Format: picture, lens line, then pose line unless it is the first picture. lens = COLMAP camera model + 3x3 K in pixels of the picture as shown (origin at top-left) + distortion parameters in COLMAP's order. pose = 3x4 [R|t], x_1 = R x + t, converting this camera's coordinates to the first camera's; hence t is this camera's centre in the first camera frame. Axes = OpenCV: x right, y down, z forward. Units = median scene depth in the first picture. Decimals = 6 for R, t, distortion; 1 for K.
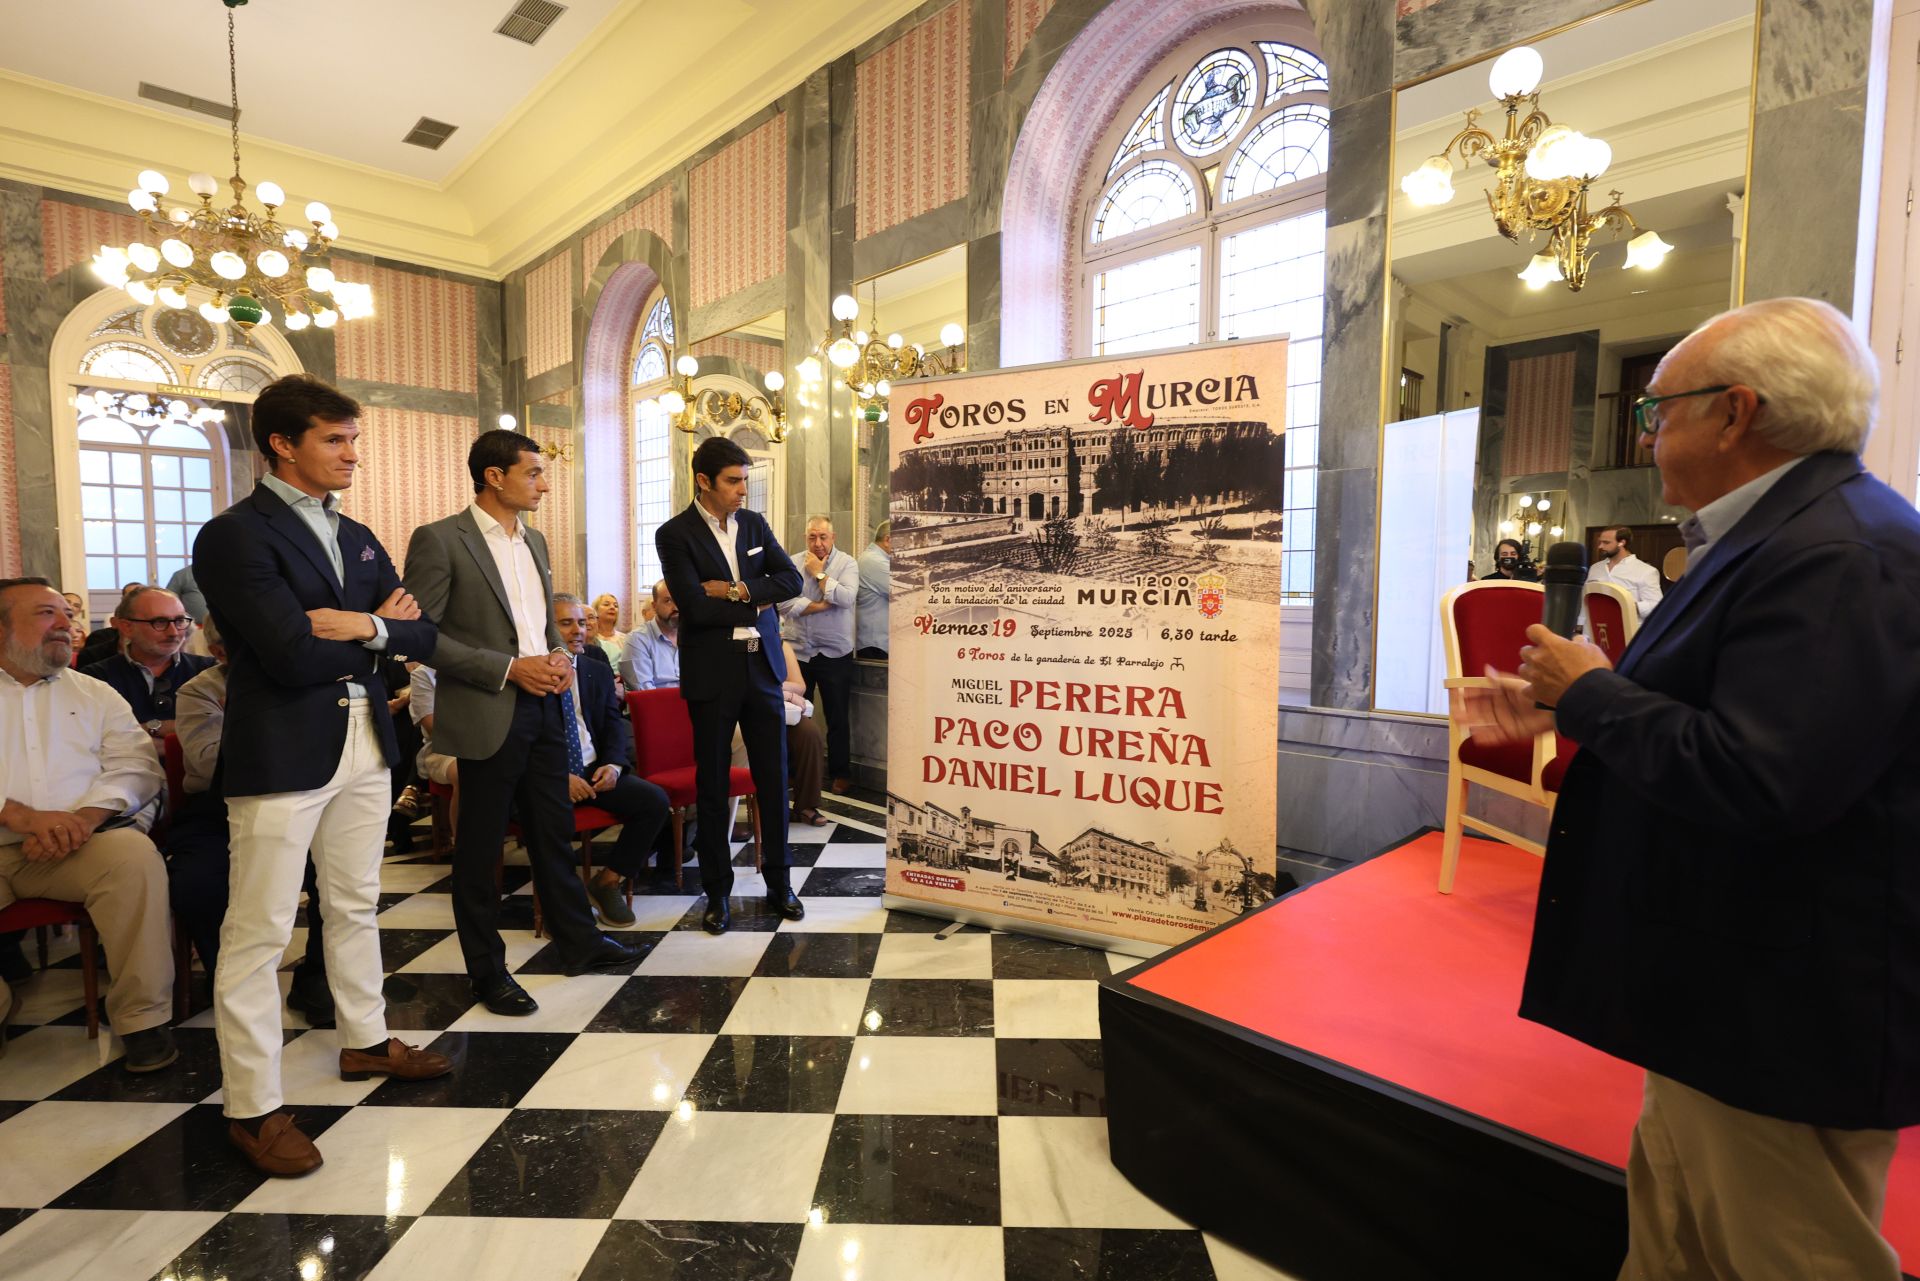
lens RADIAL K [[947.3, 0, 955.8], [0, 947.3, 642.9], [0, 0, 1]] dist [0.003157, -0.000963]
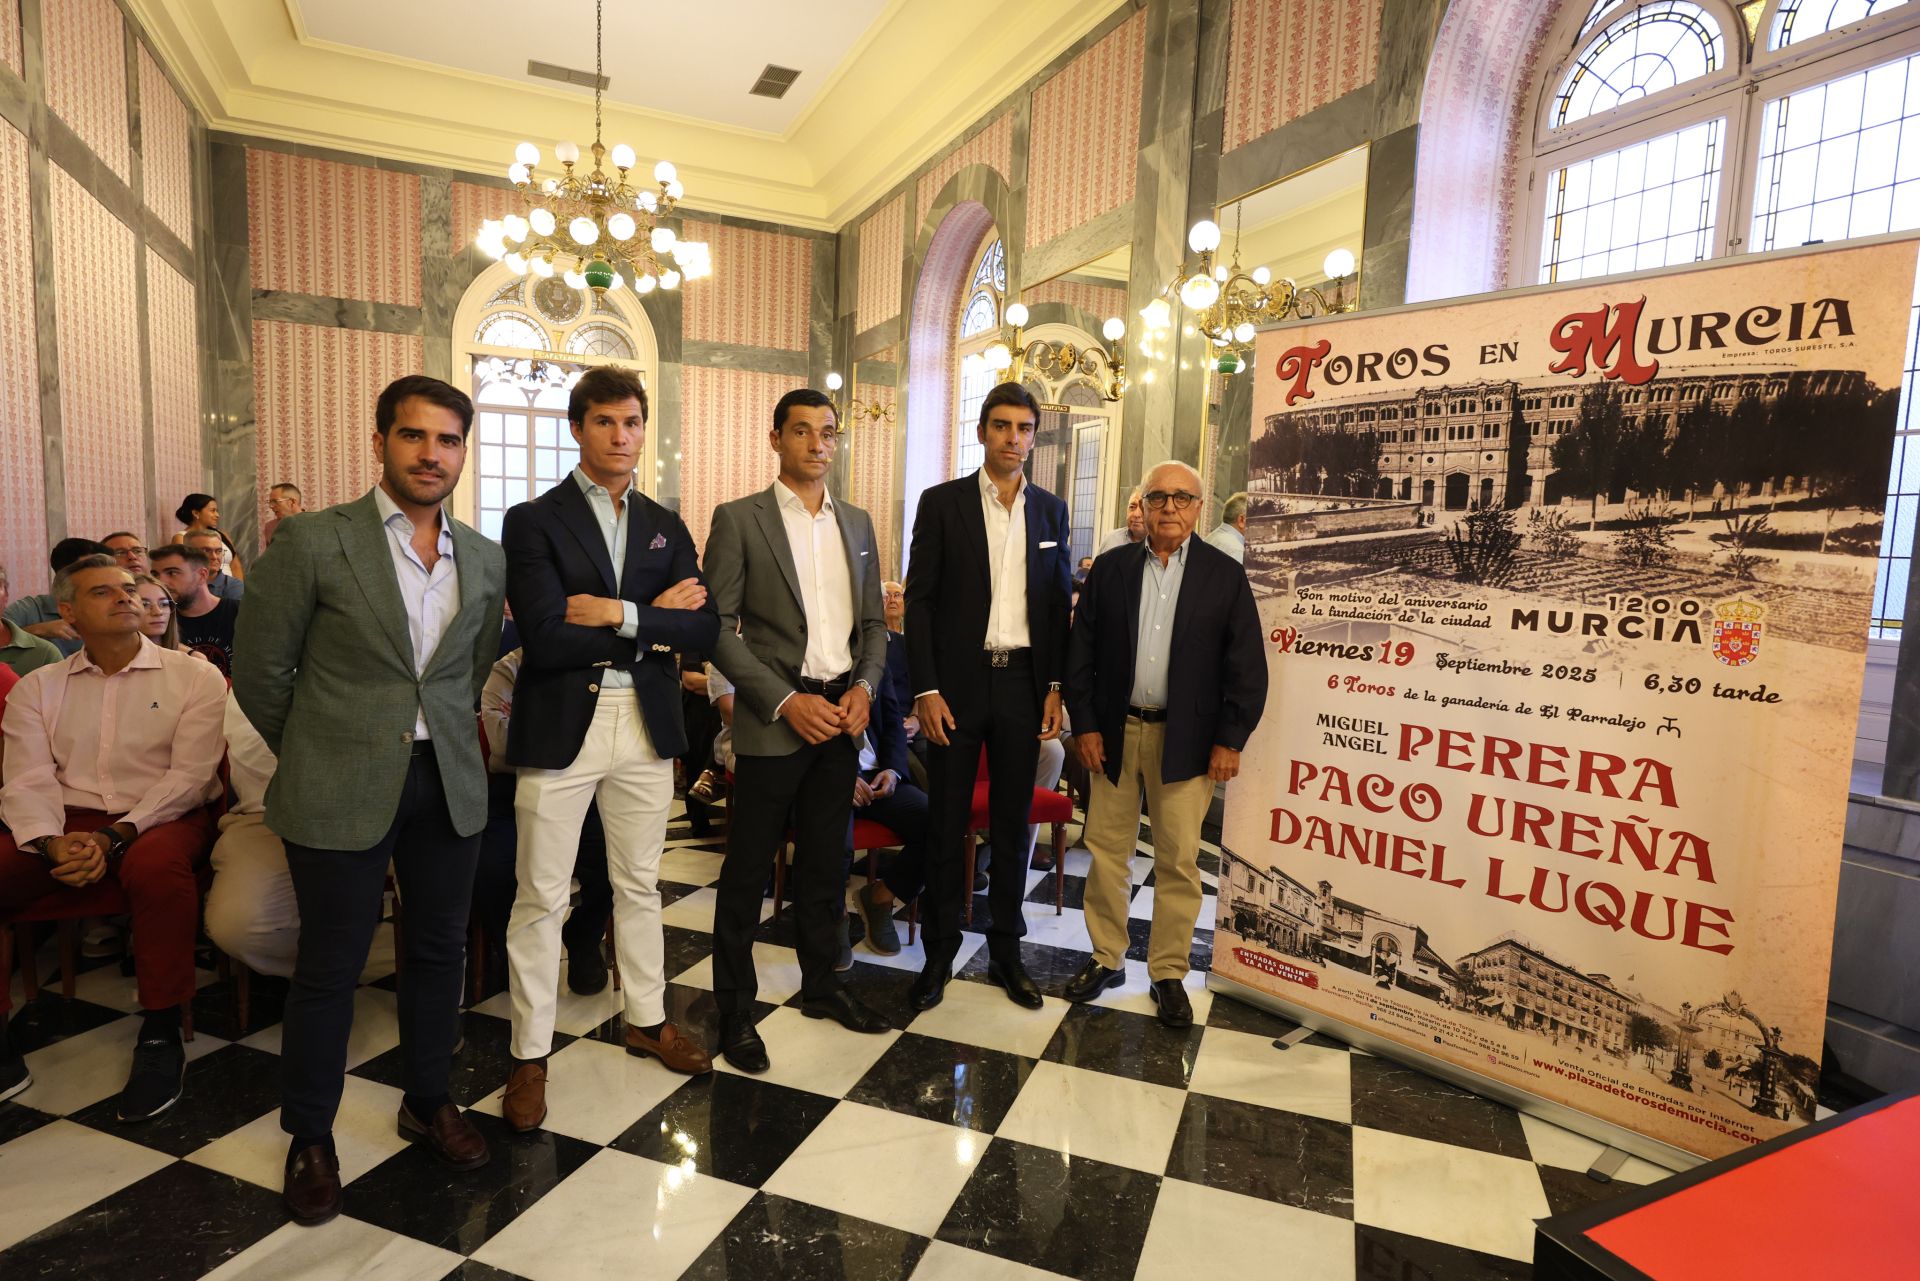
lens RADIAL K [[1036.1, 0, 961.6], [0, 1036.1, 641.4], [0, 0, 1]] dist [0.000889, 0.000587]
pose [[0.947423, 0.063187, -0.313681, -0.017597], [-0.055509, 0.997901, 0.033360, -0.031882], [0.315131, -0.014194, 0.948942, 0.111631]]
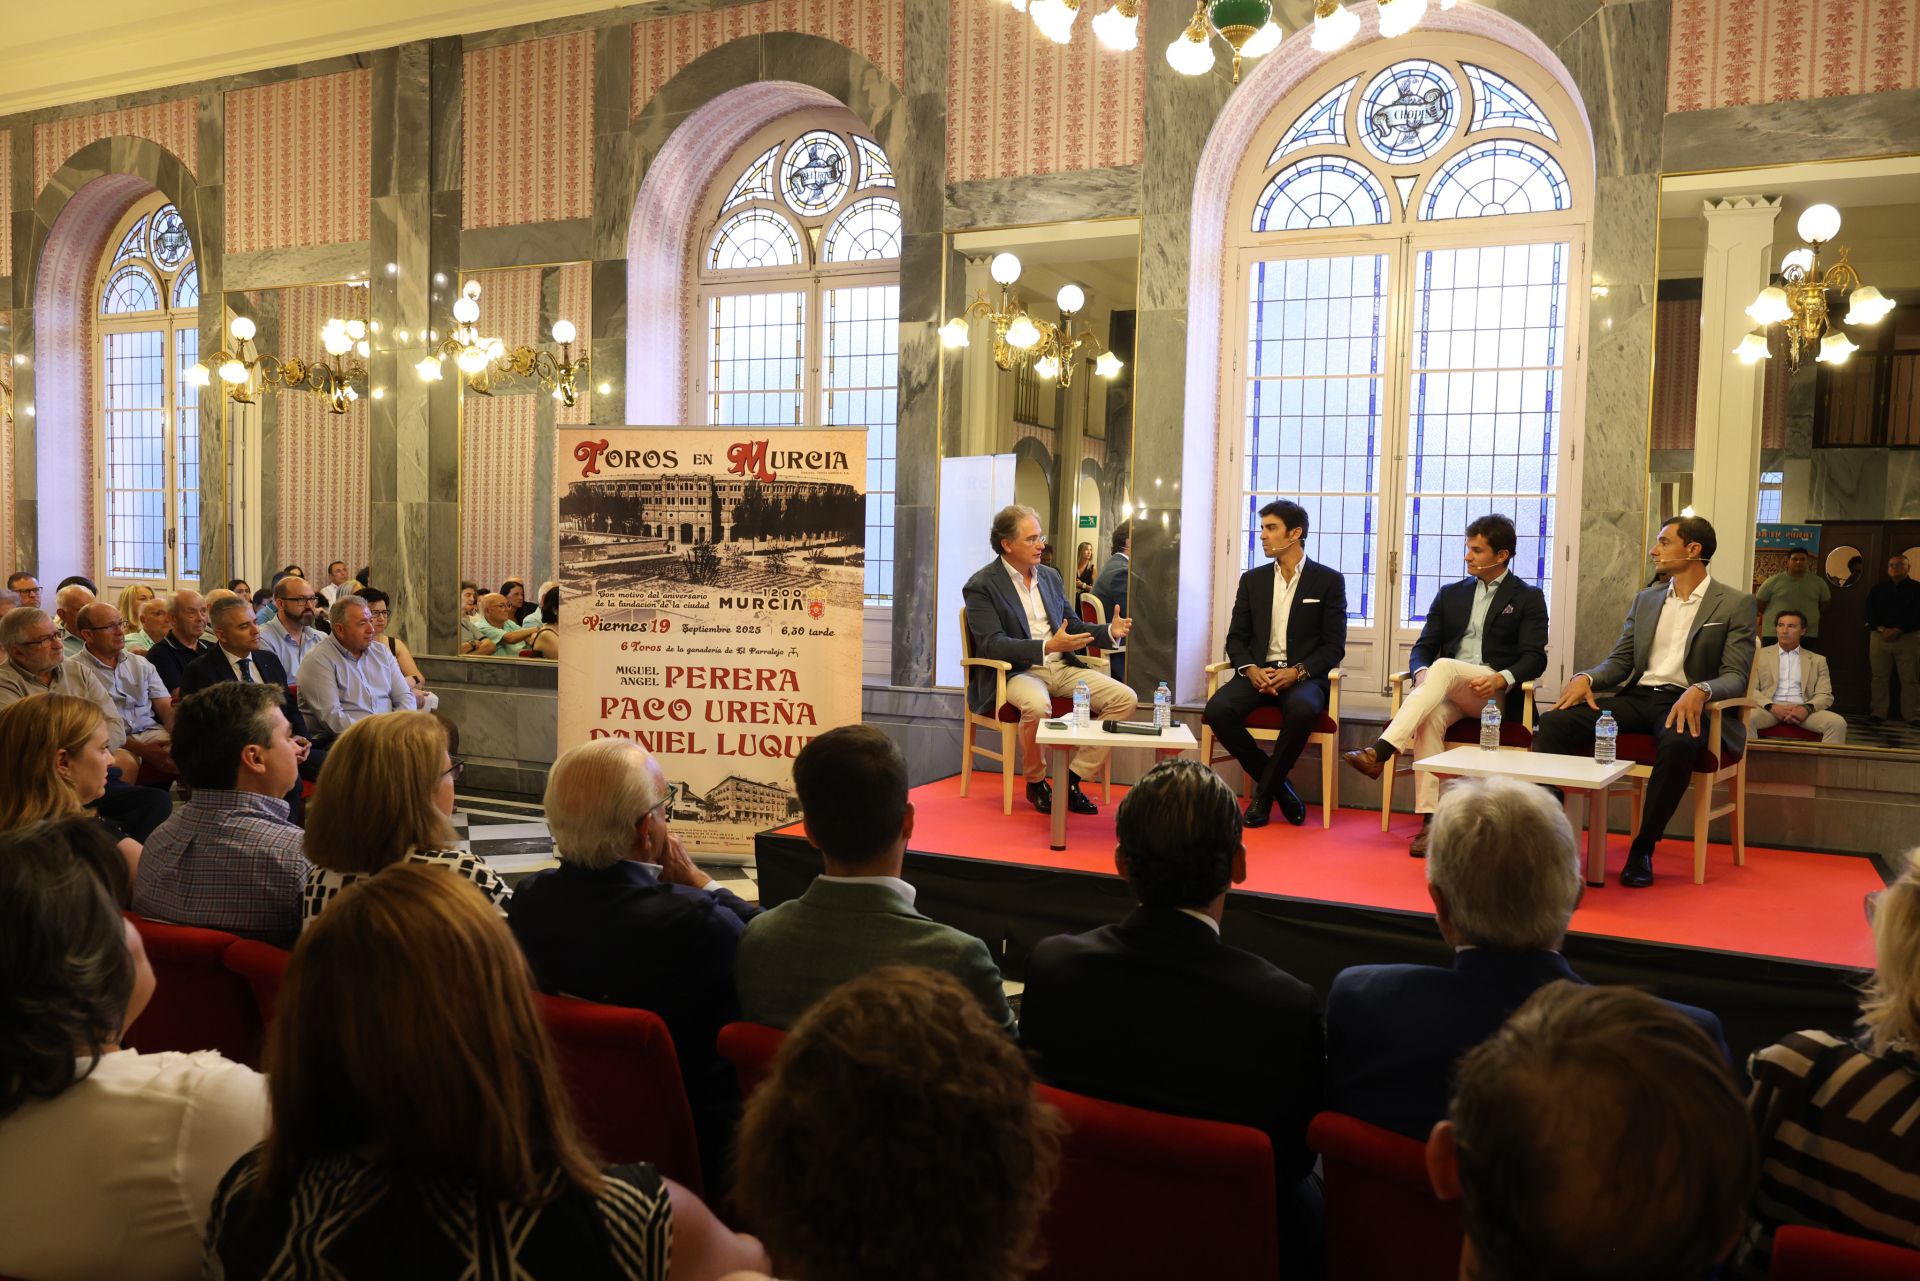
lens RADIAL K [[1496.5, 0, 983.5], [0, 1496.5, 644.3], [0, 0, 1]] dist [0.006096, -0.008258]
pose [[0.930468, -0.005523, 0.366331, -0.273110], [0.004188, 0.999981, 0.004439, 0.001718], [-0.366349, -0.002596, 0.930474, -1.006992]]
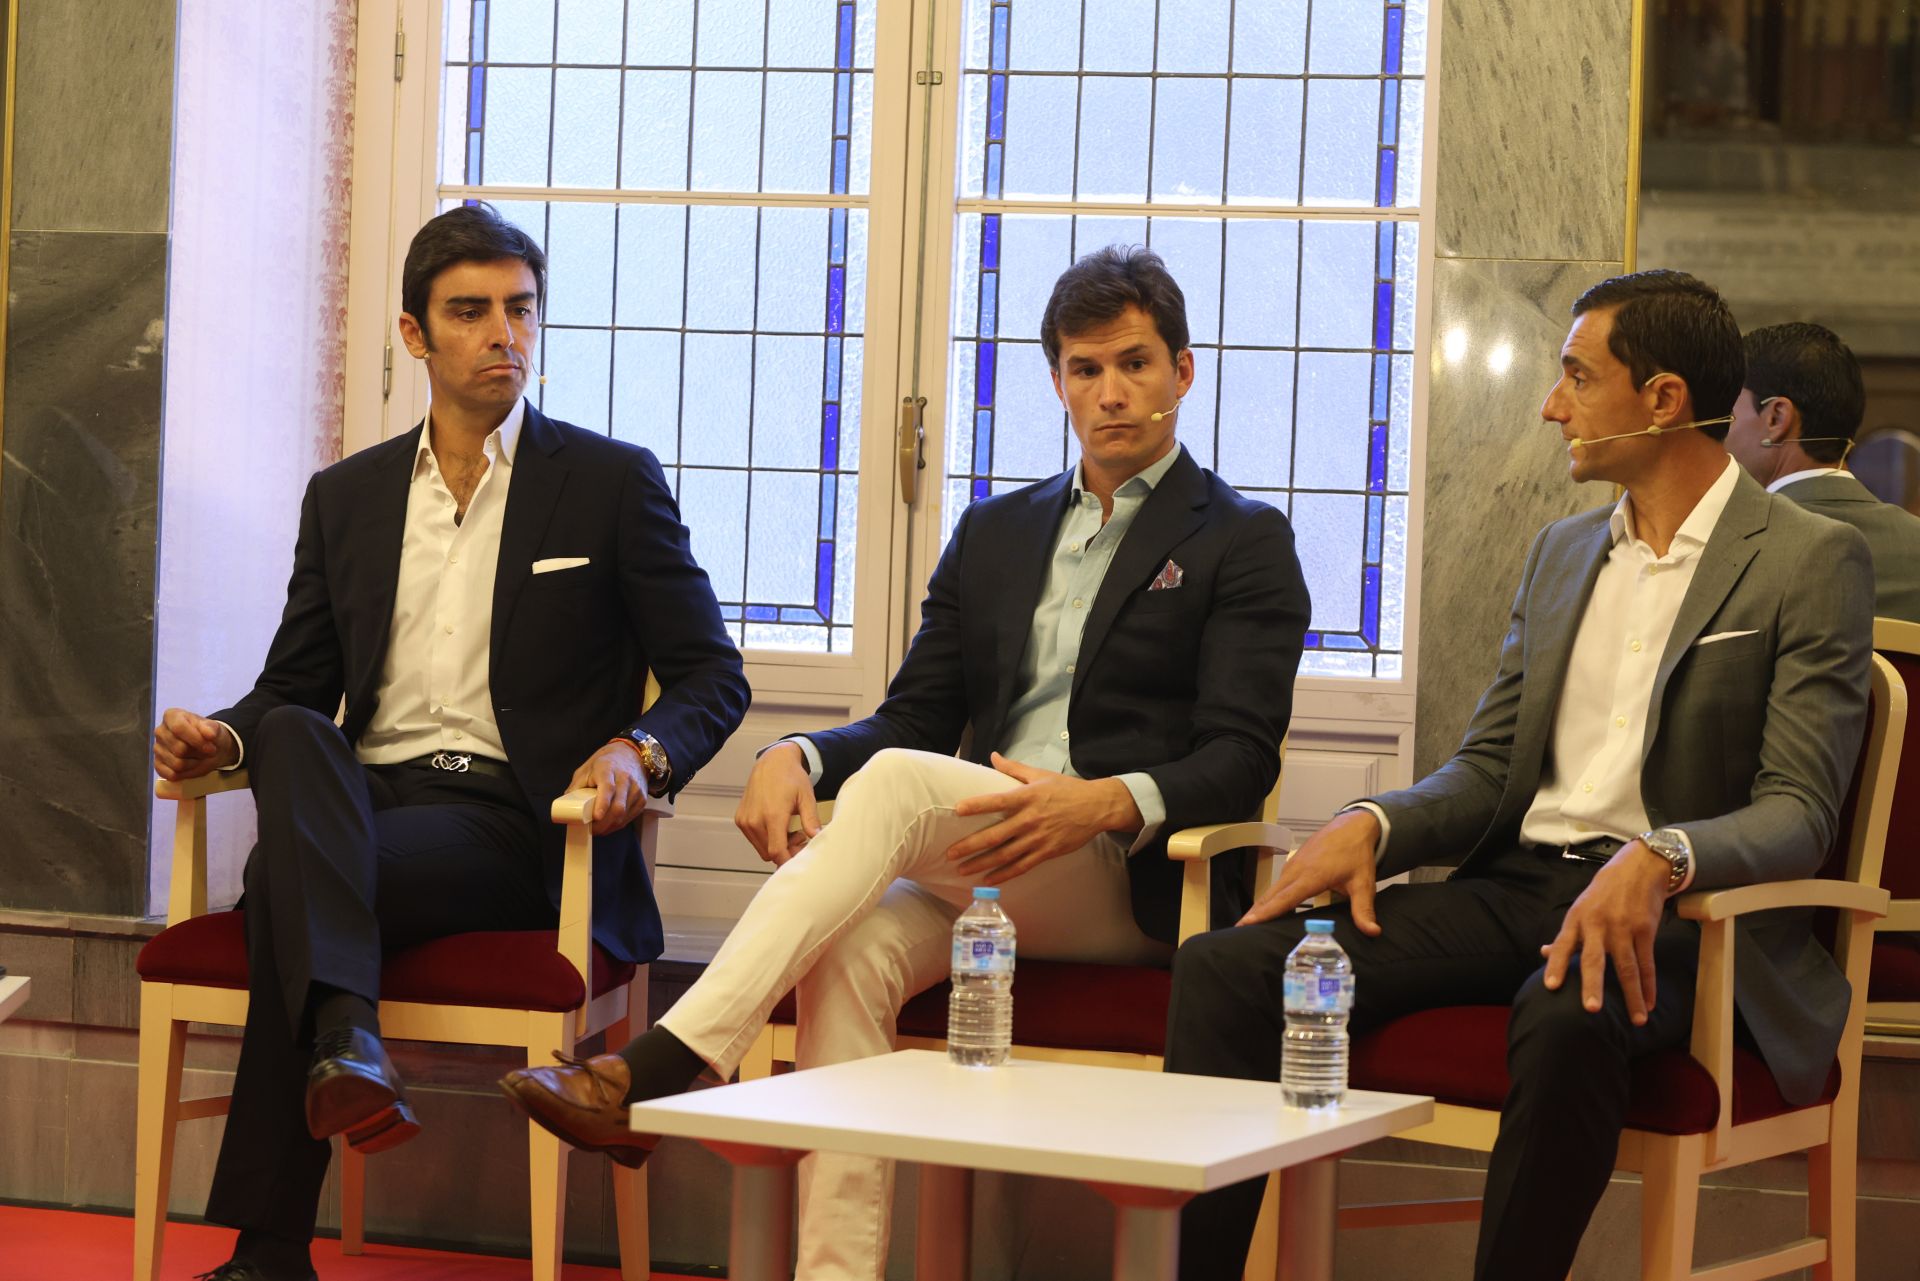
lens RADIAL K [[4943.3, 0, 963.6], [0, 4943.3, 638.2], [0, 0, 1]] dist [-0.055941, 0.000000]
pose [[0.881215, 0.009208, 0.472625, 0.075314], [-0.000194, 0.999817, -0.019117, 0.021676], [-0.472715, 0.016755, 0.881056, -1.065498]]
